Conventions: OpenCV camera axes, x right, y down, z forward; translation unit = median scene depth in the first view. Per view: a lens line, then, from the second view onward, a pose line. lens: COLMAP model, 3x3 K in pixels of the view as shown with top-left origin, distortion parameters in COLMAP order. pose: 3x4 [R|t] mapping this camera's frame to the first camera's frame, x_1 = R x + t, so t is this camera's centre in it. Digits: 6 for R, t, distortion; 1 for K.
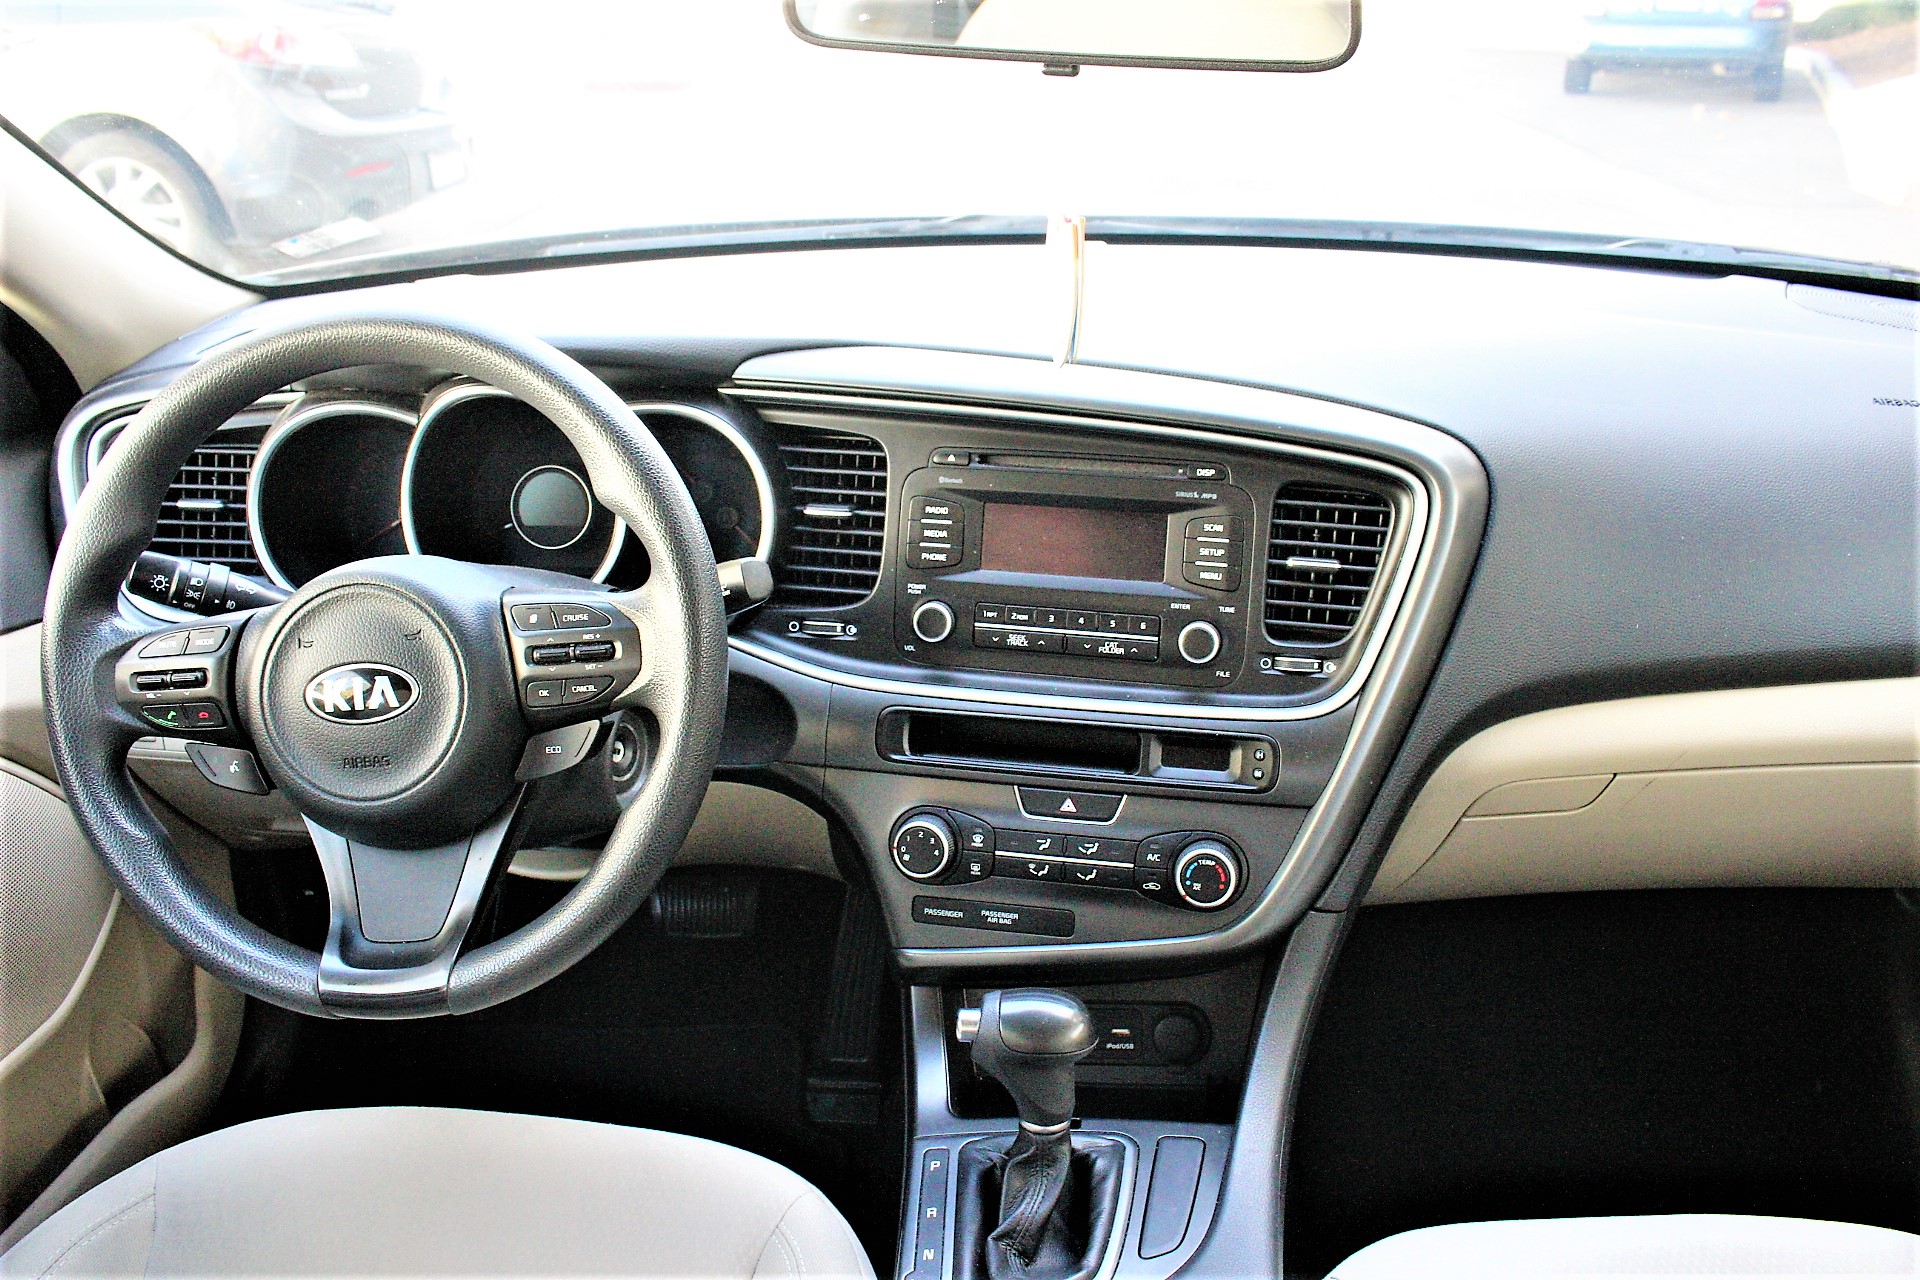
lens RADIAL K [[1611.6, 0, 942.7], [0, 1611.6, 645.4], [0, 0, 1]] dist [-0.155165, 0.143686]
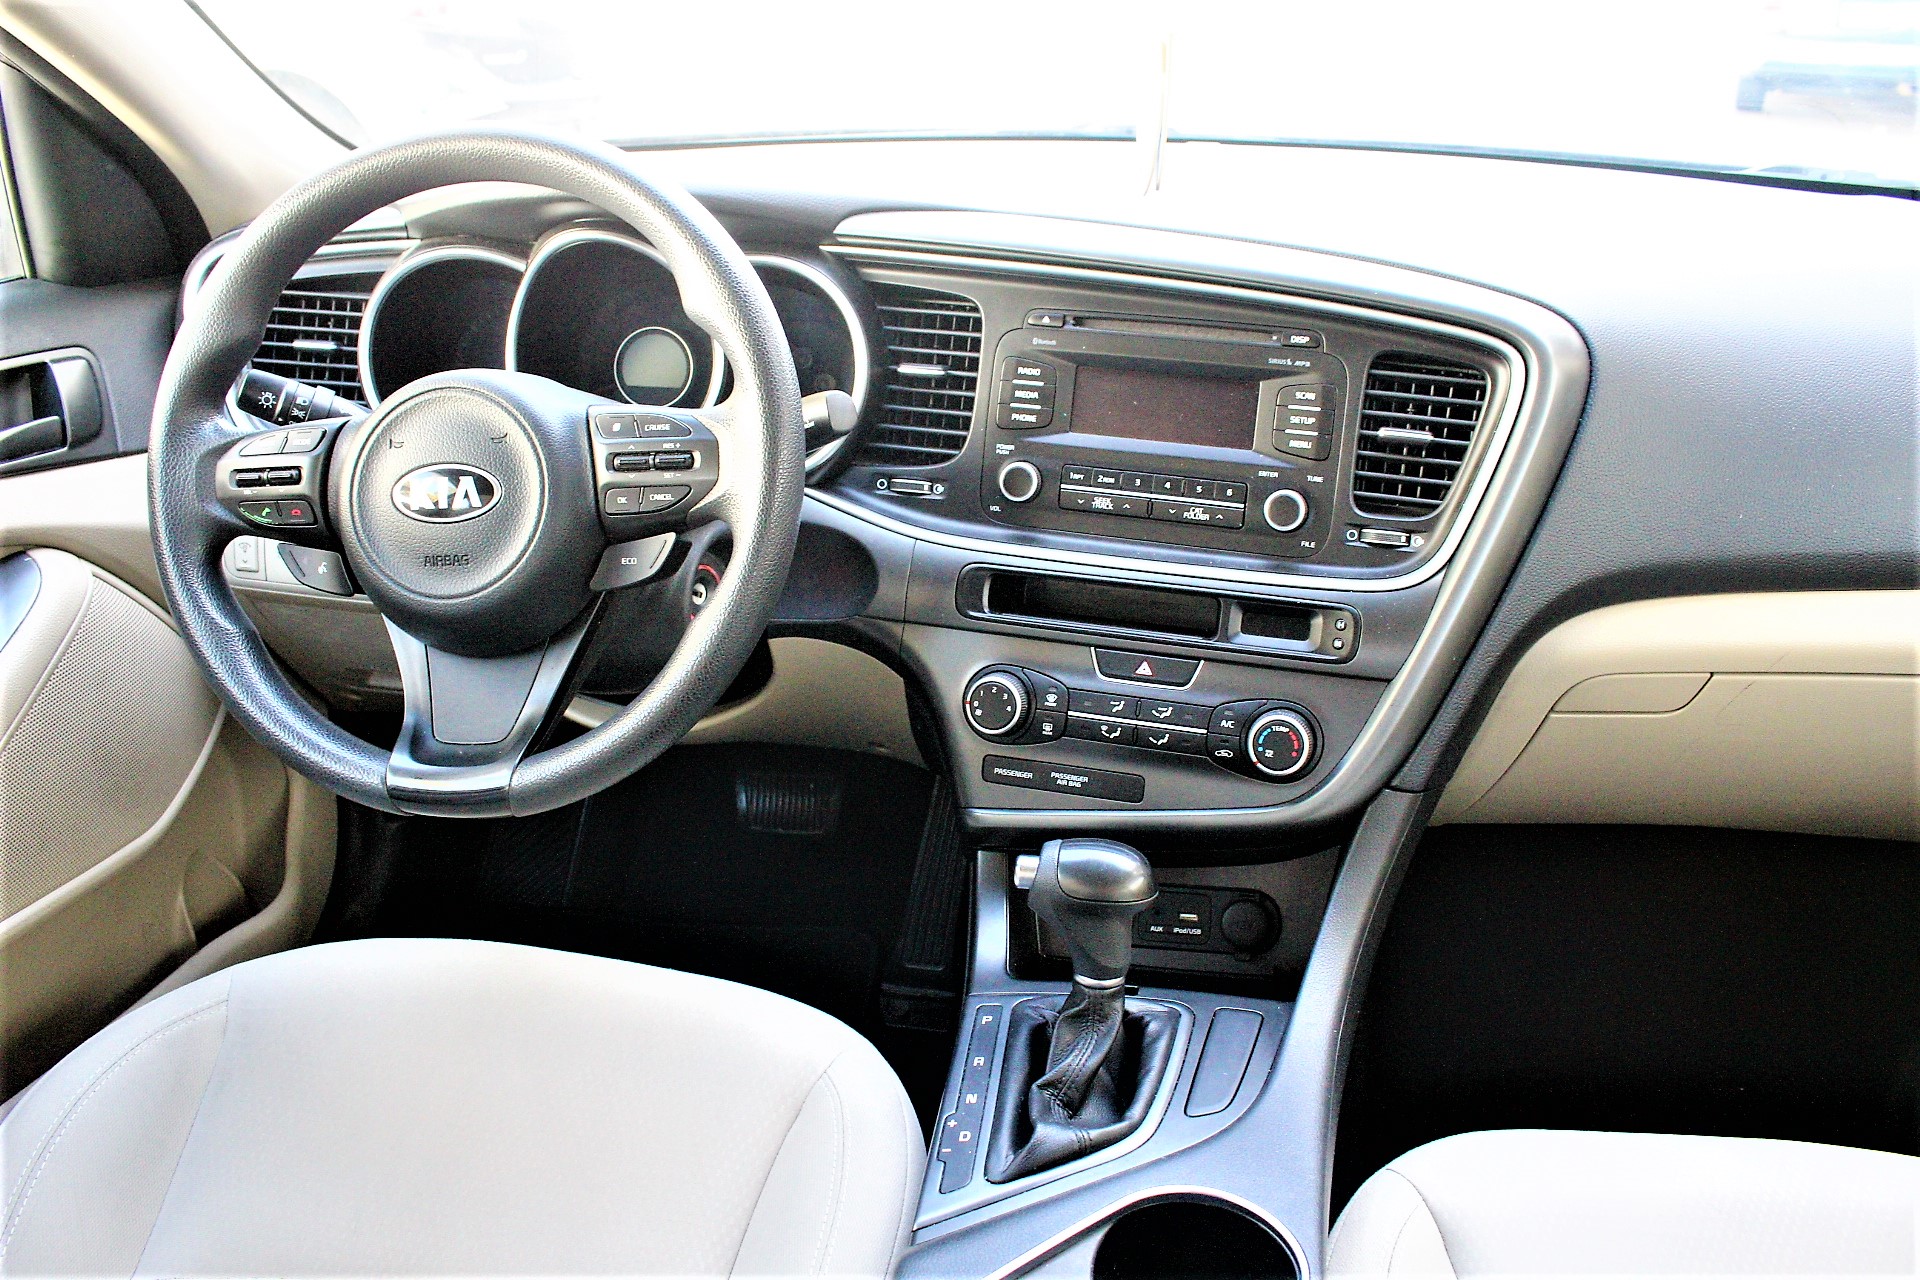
lens RADIAL K [[1611.6, 0, 942.7], [0, 1611.6, 645.4], [0, 0, 1]] dist [-0.155165, 0.143686]
pose [[0.995390, 0.054958, -0.078605, 0.032080], [-0.055344, 0.998464, -0.002731, 0.096128], [0.078334, 0.007069, 0.996902, 0.003081]]
